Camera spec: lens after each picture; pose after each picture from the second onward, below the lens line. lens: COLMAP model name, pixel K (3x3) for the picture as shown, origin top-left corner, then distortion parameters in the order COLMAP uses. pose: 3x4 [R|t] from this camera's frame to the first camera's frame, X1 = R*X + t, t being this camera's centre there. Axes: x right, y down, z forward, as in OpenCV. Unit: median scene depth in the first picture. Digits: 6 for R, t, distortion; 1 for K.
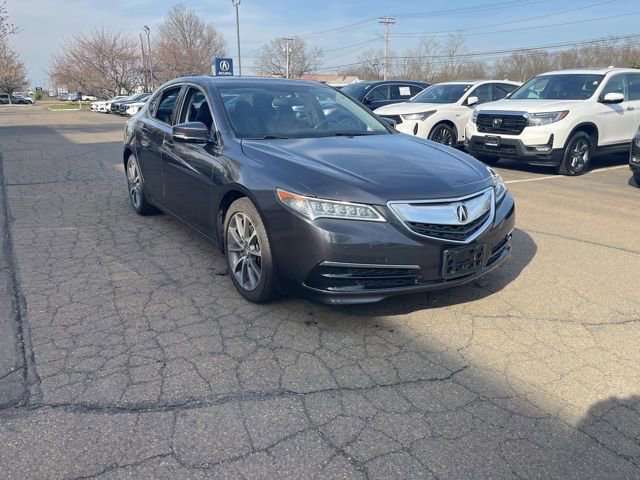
lens RADIAL K [[484.3, 0, 317.9], [0, 484.3, 234.2], [0, 0, 1]] dist [0.078897, -0.102143]
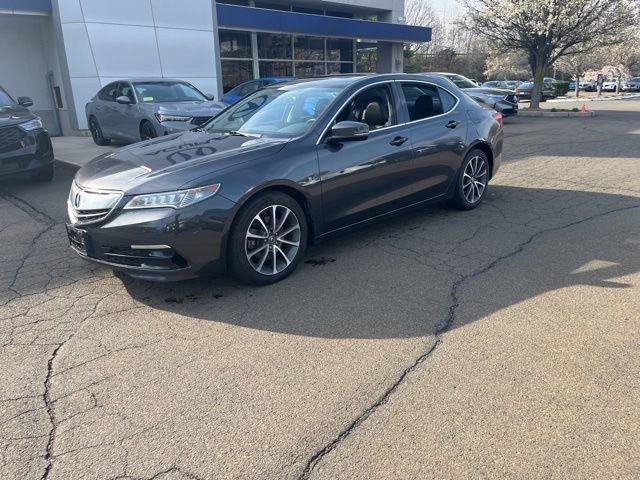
lens RADIAL K [[484.3, 0, 319.6], [0, 484.3, 237.4], [0, 0, 1]] dist [0.078897, -0.102143]
pose [[0.195979, 0.277626, -0.940487, 1.183776], [-0.236720, 0.944115, 0.229370, -0.281834], [0.951607, 0.177681, 0.250746, 0.961863]]
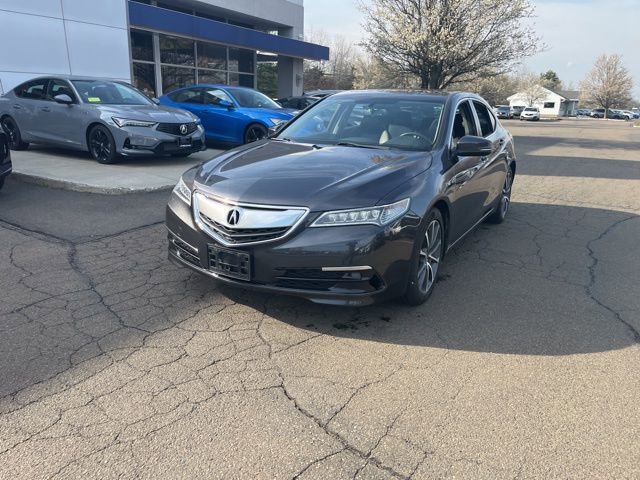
lens RADIAL K [[484.3, 0, 320.4], [0, 484.3, 241.9], [0, 0, 1]] dist [0.078897, -0.102143]
pose [[0.451913, 0.255574, -0.854667, 0.960486], [-0.267993, 0.952720, 0.143191, -0.143341], [0.850855, 0.164335, 0.499039, 0.487393]]
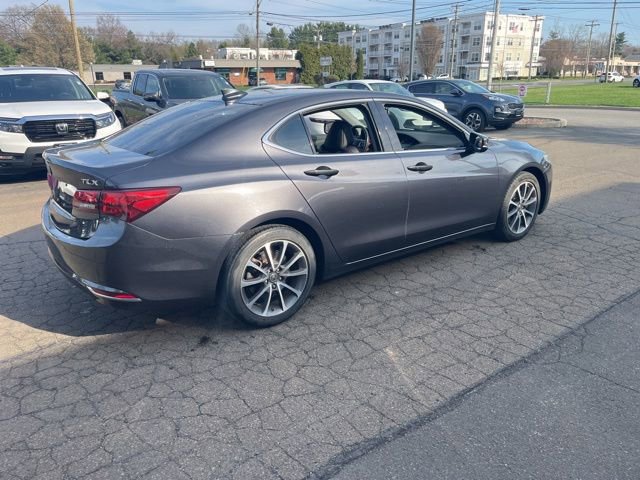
lens RADIAL K [[484.3, 0, 318.1], [0, 484.3, 242.2], [0, 0, 1]] dist [0.078897, -0.102143]
pose [[-0.075788, -0.318052, 0.945039, -1.330543], [0.284834, 0.901368, 0.326197, -0.458993], [-0.955576, 0.293901, 0.022279, 1.359608]]
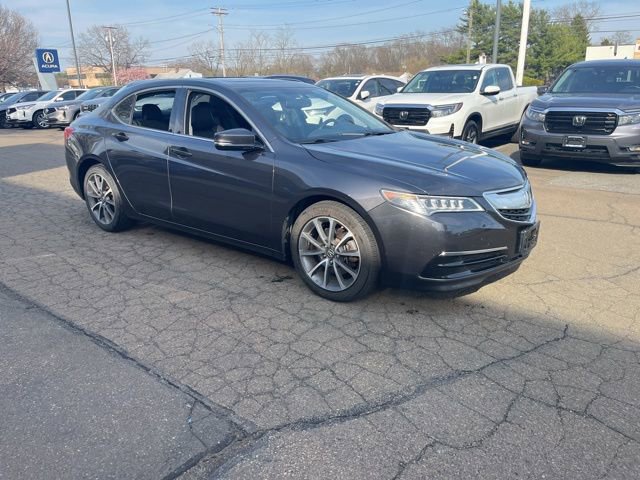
lens RADIAL K [[484.3, 0, 318.2], [0, 484.3, 241.7], [0, 0, 1]] dist [0.078897, -0.102143]
pose [[0.946620, -0.112853, 0.301952, -0.406465], [0.104412, 0.993560, 0.044006, -0.031885], [-0.304974, -0.010130, 0.952307, 0.029836]]
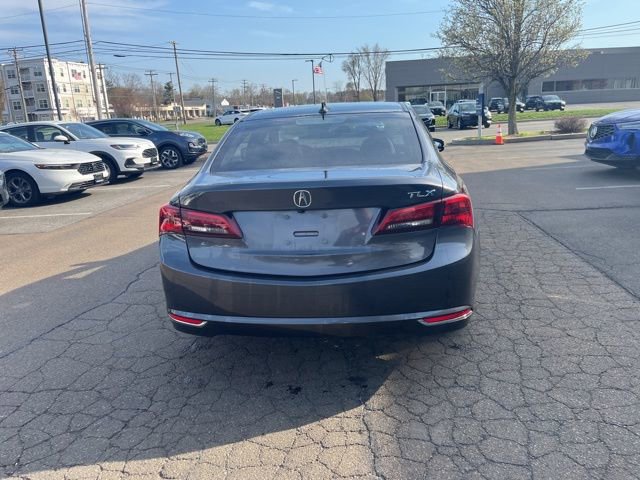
lens RADIAL K [[484.3, 0, 319.2], [0, 484.3, 245.4], [0, 0, 1]] dist [0.078897, -0.102143]
pose [[-0.777545, -0.132138, 0.614787, -0.883379], [0.217196, 0.861069, 0.459767, -0.653853], [-0.590127, 0.491019, -0.640820, 2.171187]]
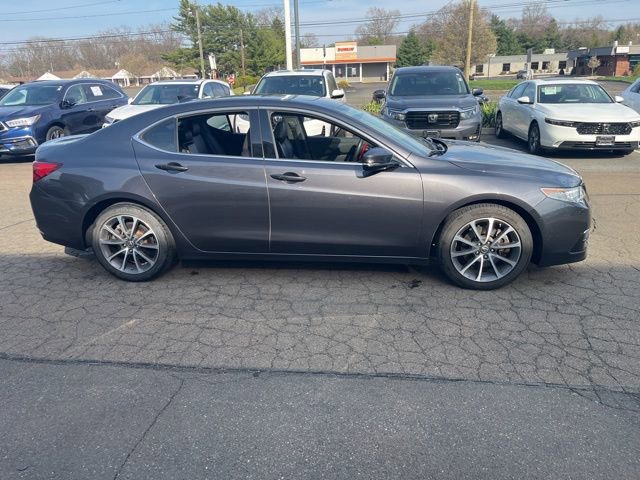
lens RADIAL K [[484.3, 0, 317.5], [0, 484.3, 242.4], [0, 0, 1]] dist [0.078897, -0.102143]
pose [[0.642741, -0.264138, 0.719107, -1.061447], [0.238902, 0.960978, 0.139449, -0.205617], [-0.727880, 0.082166, 0.680764, 0.419506]]
